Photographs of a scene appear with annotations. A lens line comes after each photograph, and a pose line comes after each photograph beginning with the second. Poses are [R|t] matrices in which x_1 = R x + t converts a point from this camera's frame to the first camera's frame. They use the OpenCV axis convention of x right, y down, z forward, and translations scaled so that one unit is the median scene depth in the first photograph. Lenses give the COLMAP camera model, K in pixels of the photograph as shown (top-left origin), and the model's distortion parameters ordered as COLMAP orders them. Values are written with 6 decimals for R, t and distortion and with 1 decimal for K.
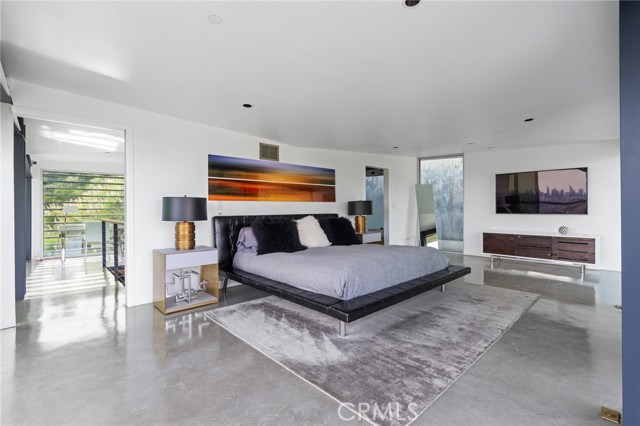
lens RADIAL K [[294.4, 0, 323.2], [0, 294.4, 211.8], [0, 0, 1]] dist [-0.000188, -0.000078]
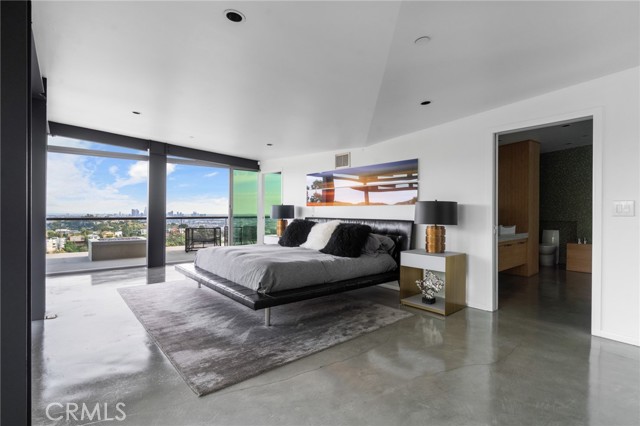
lens RADIAL K [[312.0, 0, 316.5], [0, 312.0, 214.7], [0, 0, 1]] dist [-0.001677, -0.000191]
pose [[-0.057229, 0.013799, -0.998266, 0.991846], [-0.014854, 0.999782, 0.014672, -0.017264], [0.998251, 0.015668, -0.057012, 0.967213]]
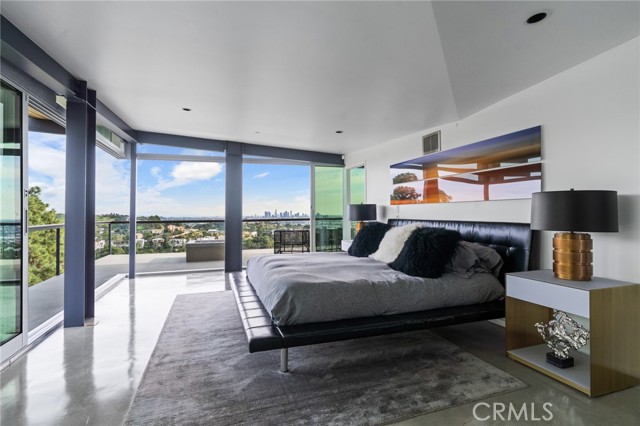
lens RADIAL K [[322.0, 0, 320.0], [0, 322.0, 213.0], [0, 0, 1]] dist [-0.001512, -0.000389]
pose [[-0.410965, 0.010577, -0.911590, 0.765258], [0.003662, 0.999944, 0.009951, -0.017631], [0.911644, 0.000751, -0.410980, 1.082774]]
